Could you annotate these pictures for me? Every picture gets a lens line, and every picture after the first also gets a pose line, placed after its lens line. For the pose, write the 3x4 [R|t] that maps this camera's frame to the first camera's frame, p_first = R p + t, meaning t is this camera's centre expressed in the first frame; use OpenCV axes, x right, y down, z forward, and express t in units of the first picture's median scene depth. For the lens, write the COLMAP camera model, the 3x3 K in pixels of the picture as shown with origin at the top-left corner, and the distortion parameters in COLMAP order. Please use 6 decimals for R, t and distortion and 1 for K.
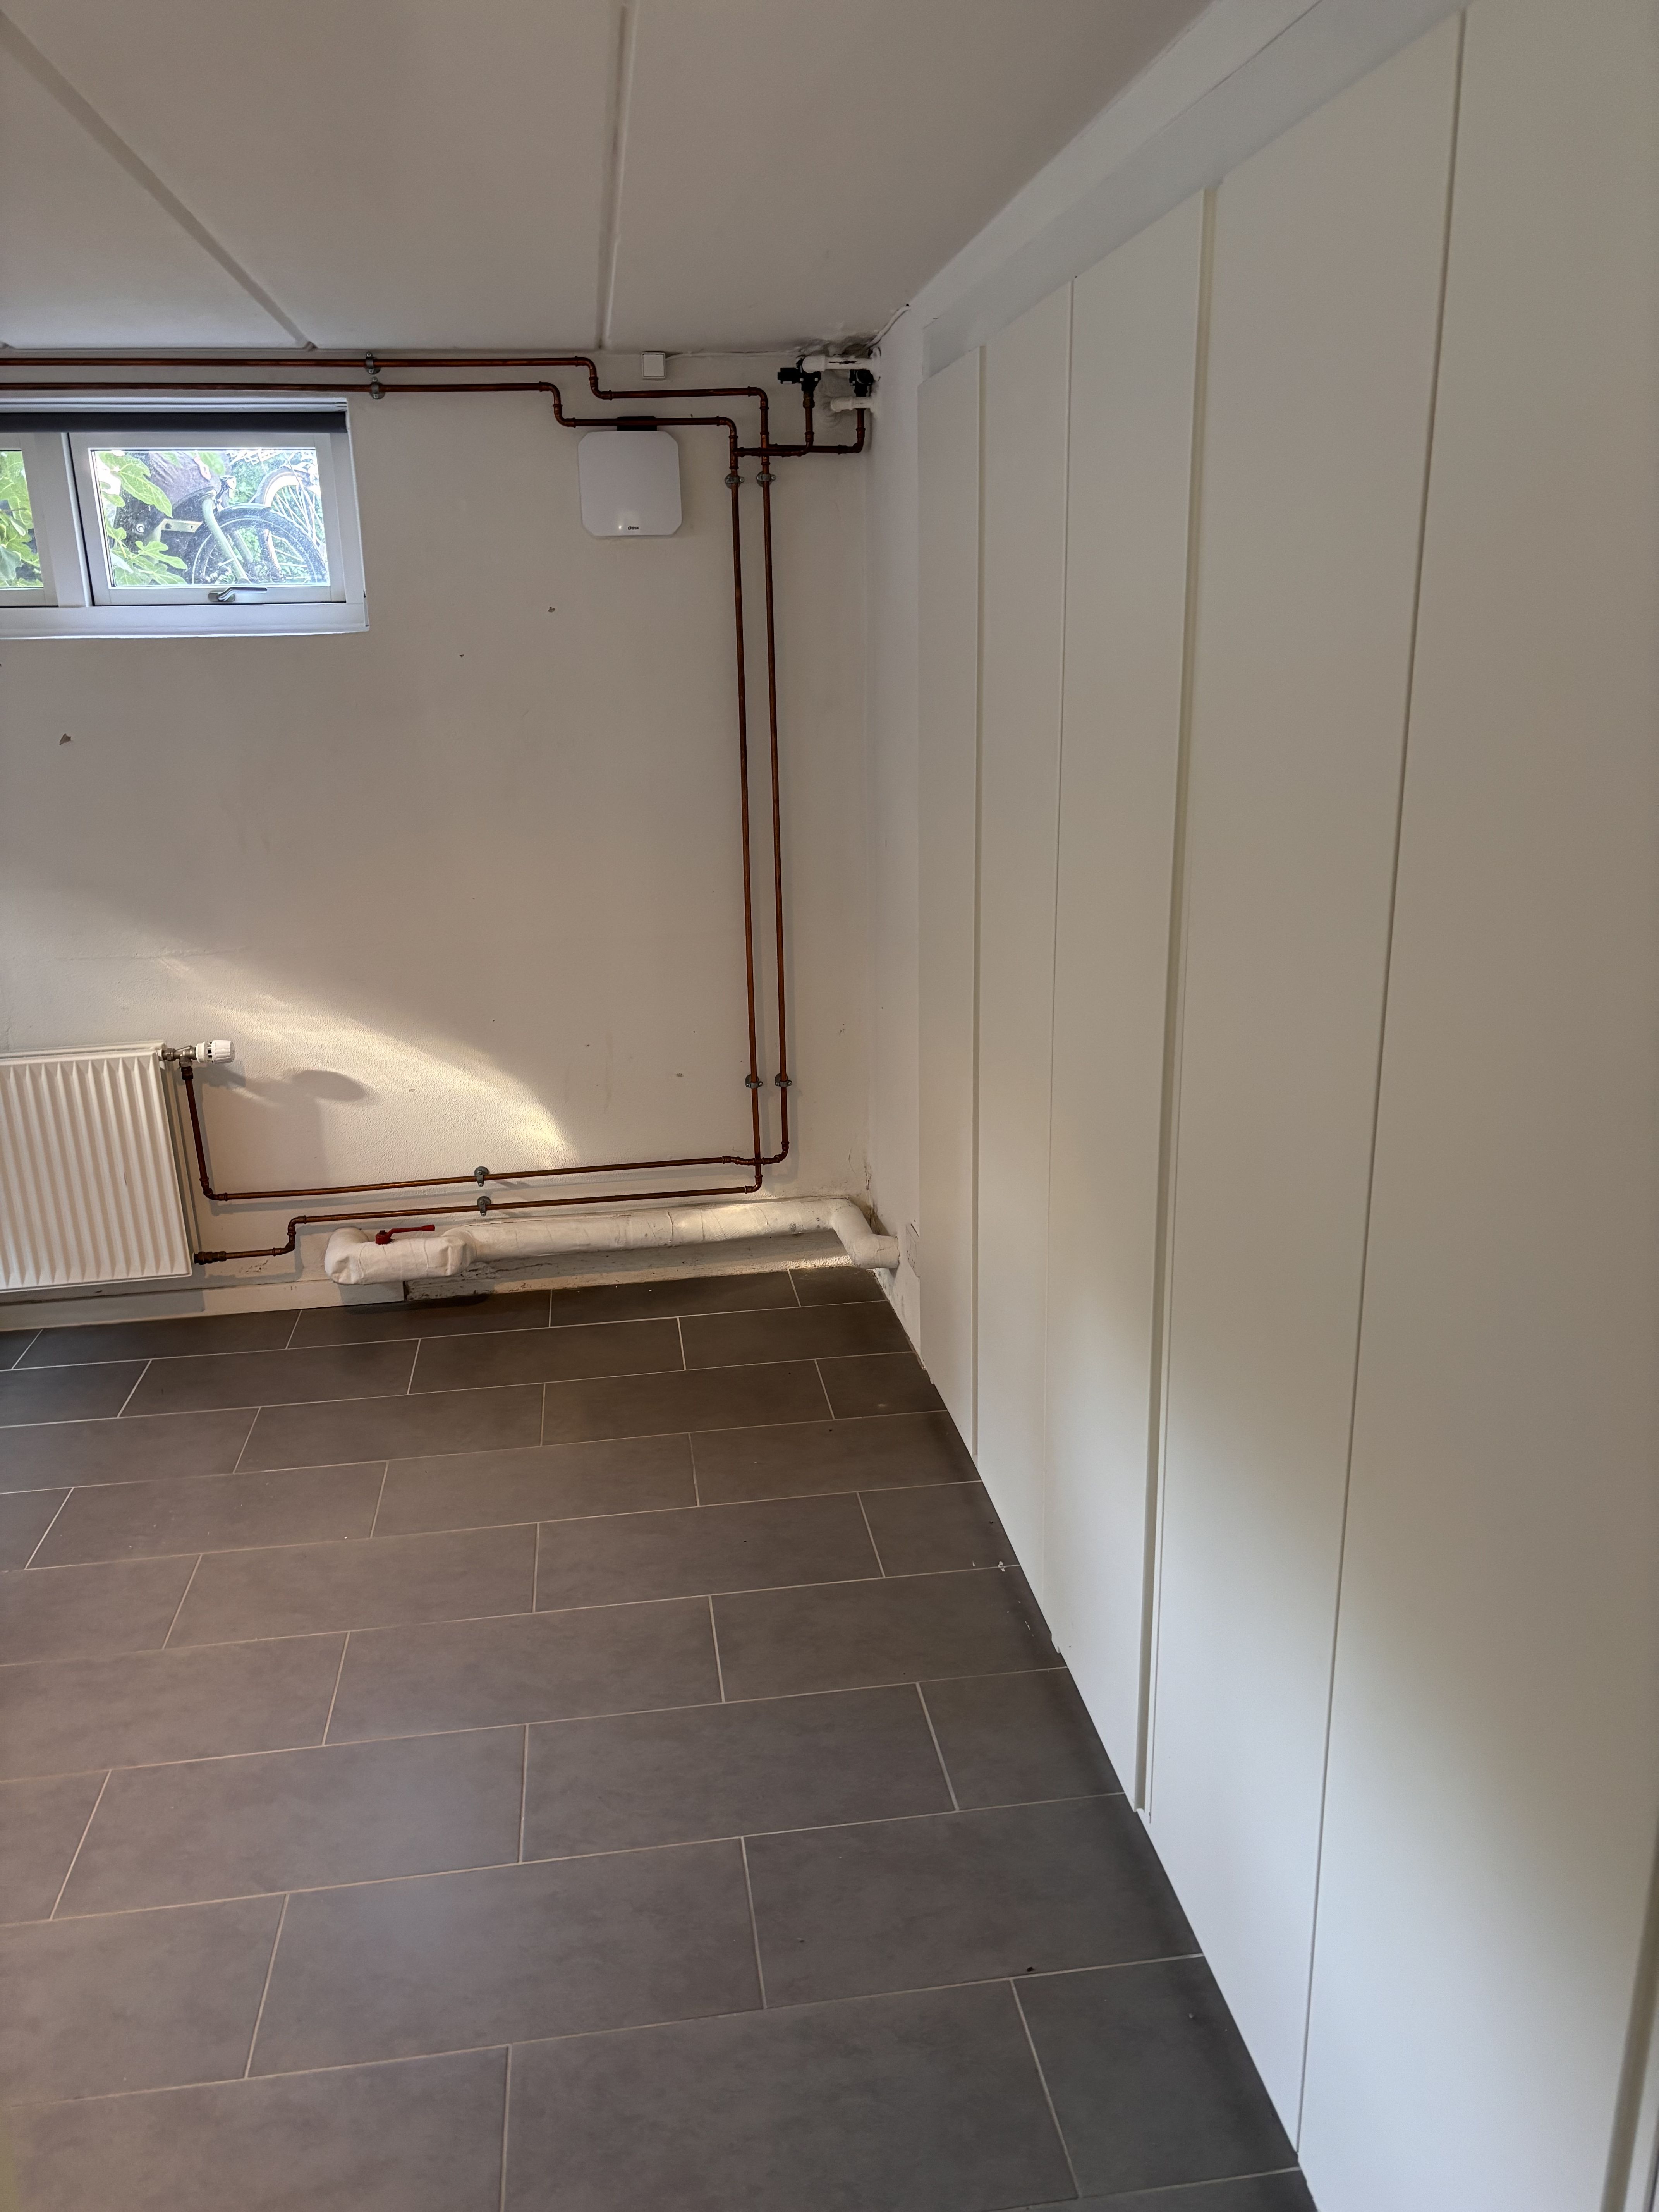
lens RADIAL K [[1684.4, 0, 828.7], [0, 1684.4, 1100.4], [0, 0, 1]] dist [0.046067, -0.039989]
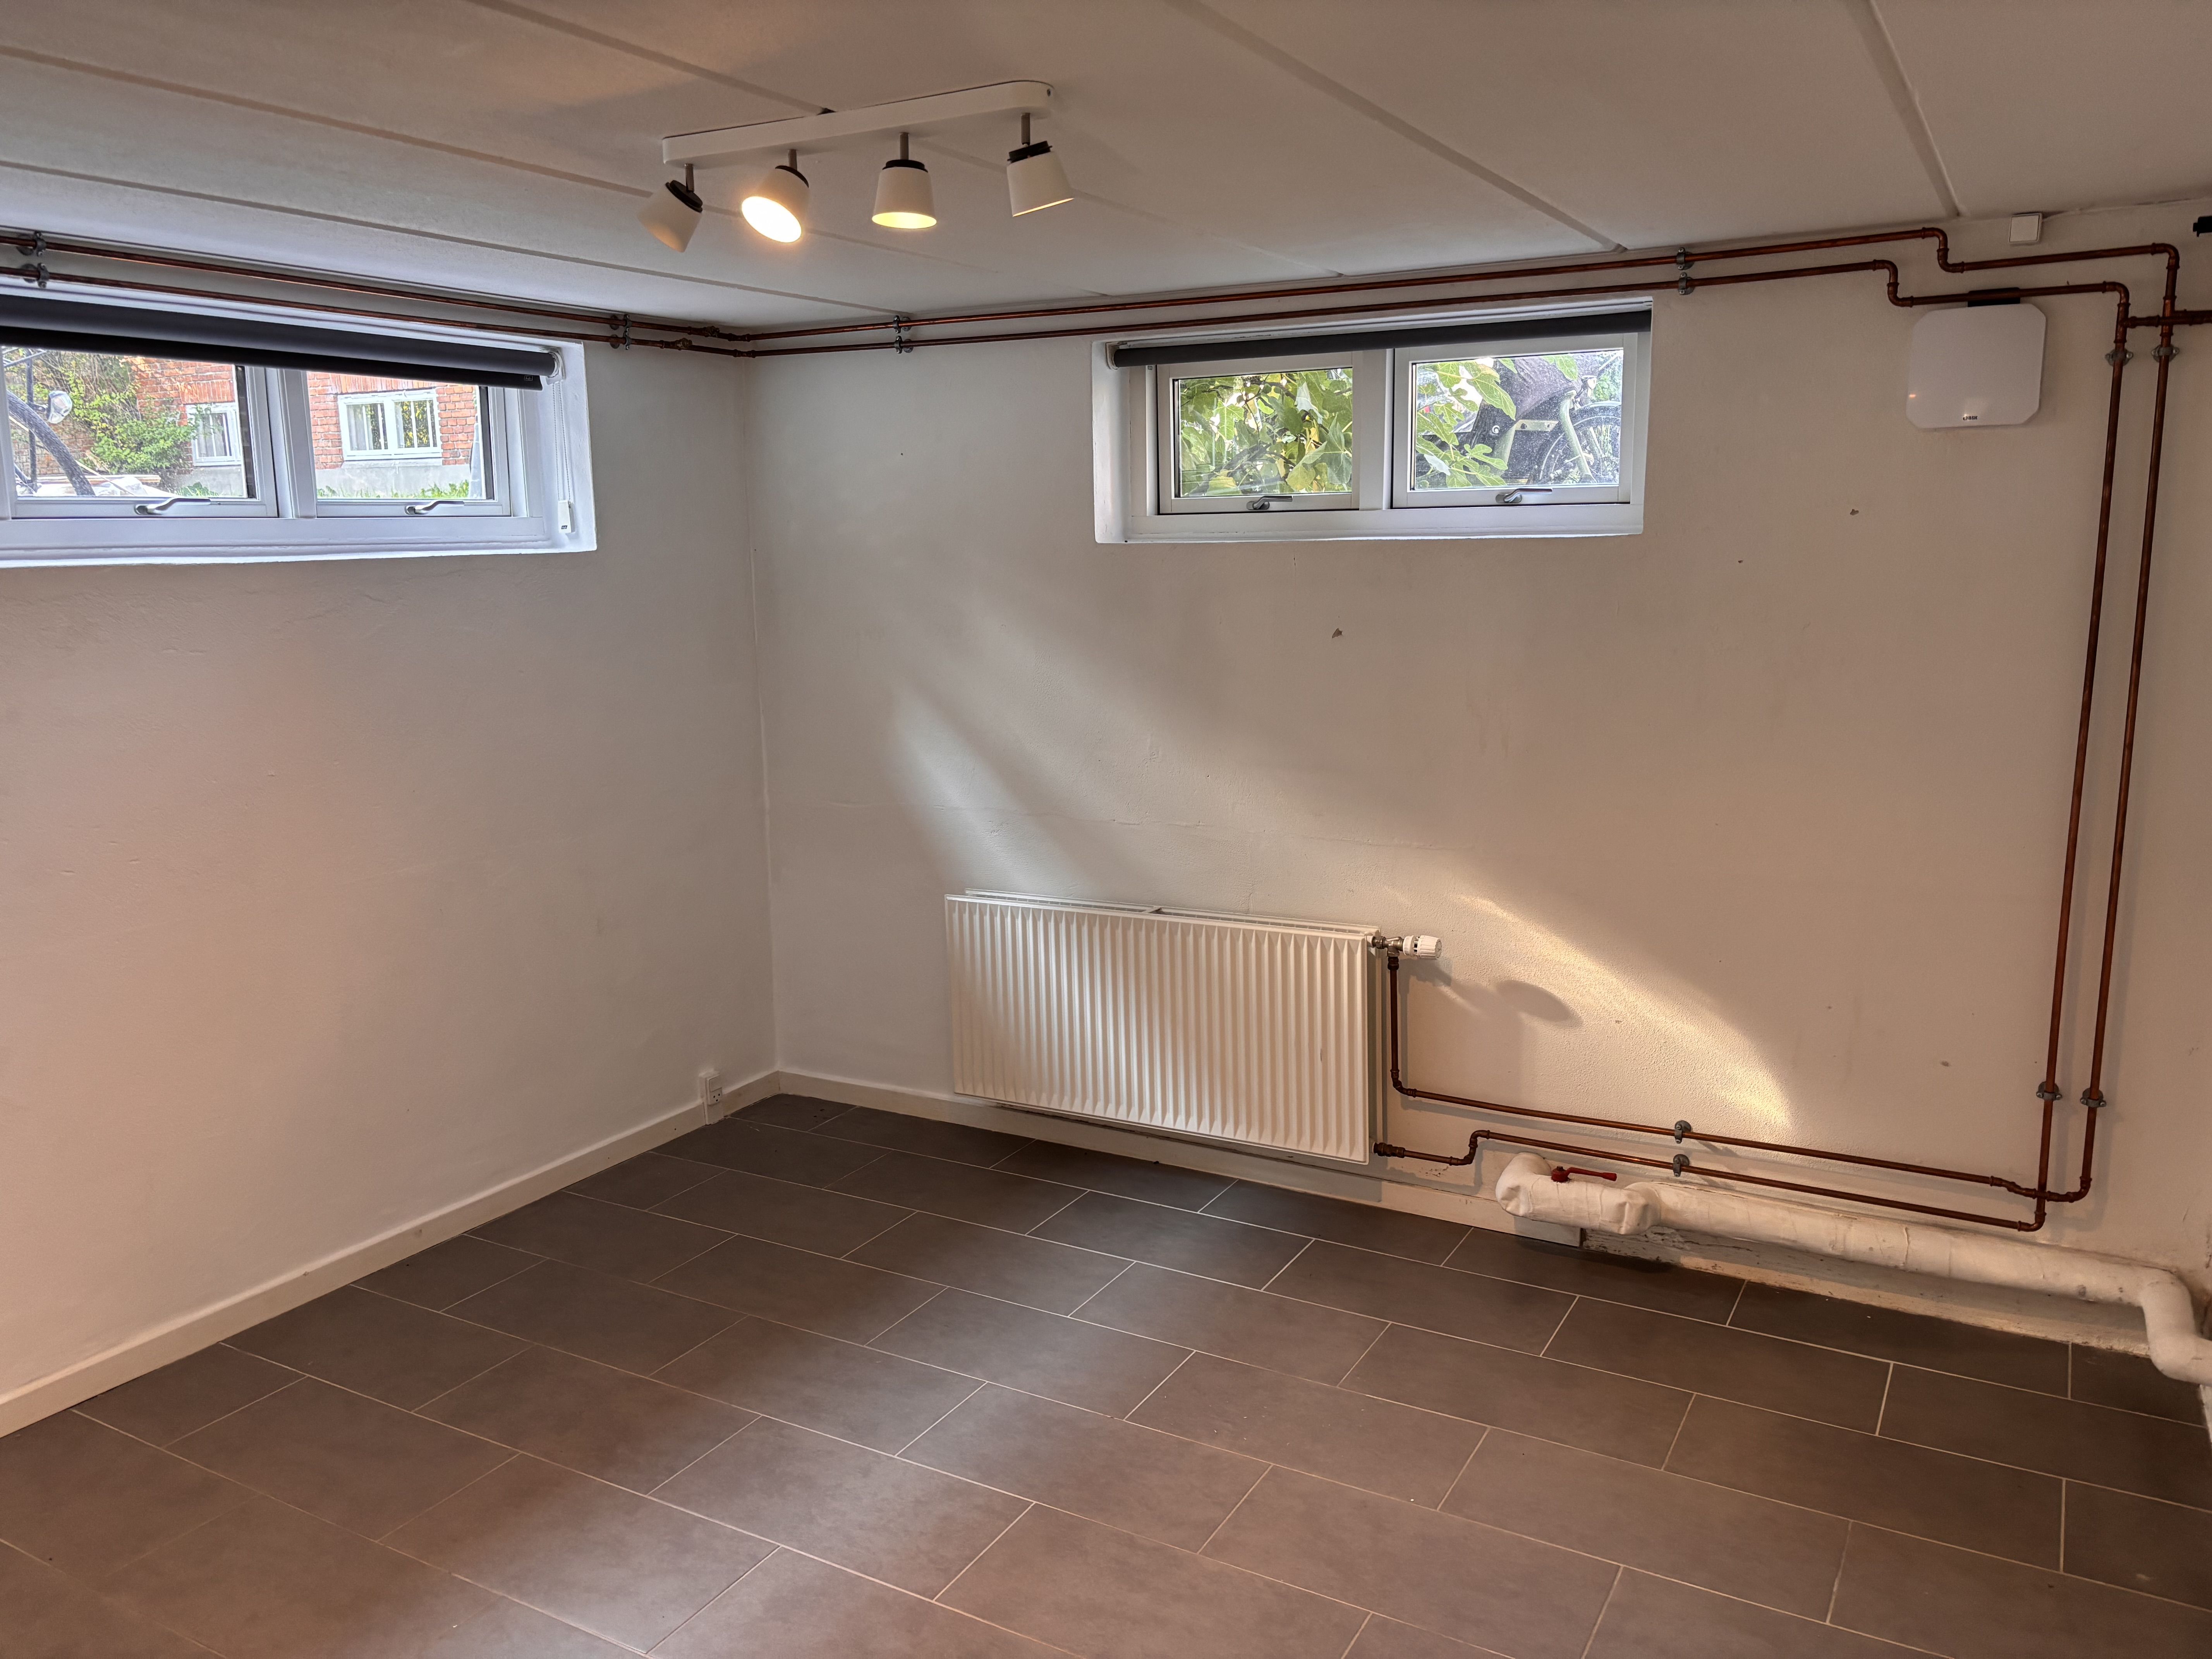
lens RADIAL K [[1684.4, 0, 1097.5], [0, 1684.4, 811.2], [0, 0, 1]] dist [0.046067, -0.039989]
pose [[0.790137, 0.113452, -0.602339, 0.074005], [-0.170187, 0.984687, -0.037780, -0.037516], [0.588829, 0.132361, 0.797346, 0.090034]]
